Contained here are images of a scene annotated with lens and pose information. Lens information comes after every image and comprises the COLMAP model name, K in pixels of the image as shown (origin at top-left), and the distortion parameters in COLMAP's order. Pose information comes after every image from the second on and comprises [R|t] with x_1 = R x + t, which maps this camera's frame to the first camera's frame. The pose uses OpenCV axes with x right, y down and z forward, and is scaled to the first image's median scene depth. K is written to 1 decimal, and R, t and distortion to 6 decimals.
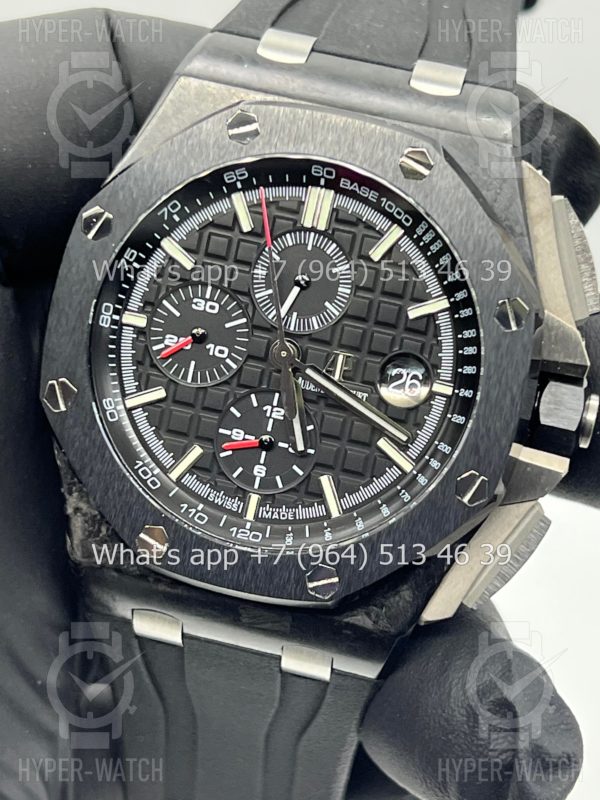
lens RADIAL K [[1801.9, 0, 298.3], [0, 1801.9, 424.0], [0, 0, 1]] dist [0.293376, 0.140277]
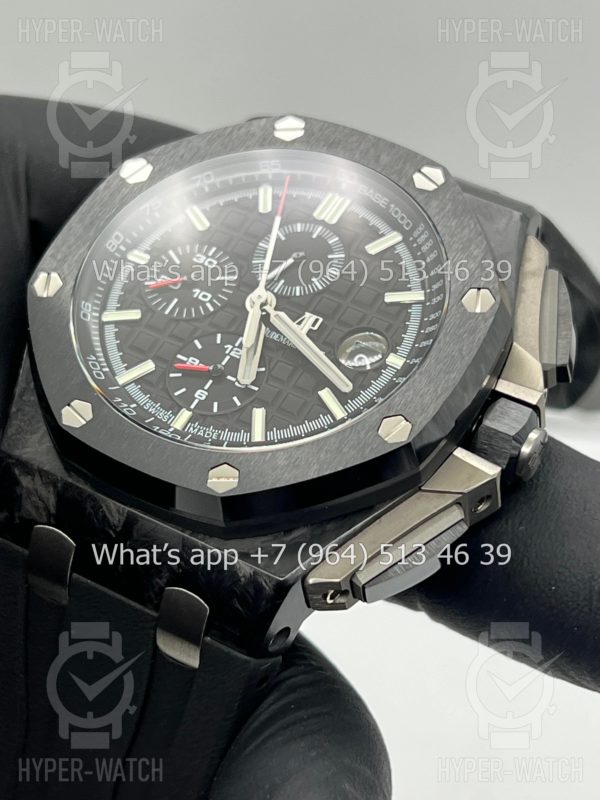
lens RADIAL K [[1801.9, 0, 298.3], [0, 1801.9, 424.0], [0, 0, 1]] dist [0.293376, 0.140277]
pose [[0.950762, 0.245134, -0.189633, 0.226365], [-0.308781, 0.801701, -0.511791, 0.540147], [0.026571, 0.545147, 0.837919, 0.163092]]
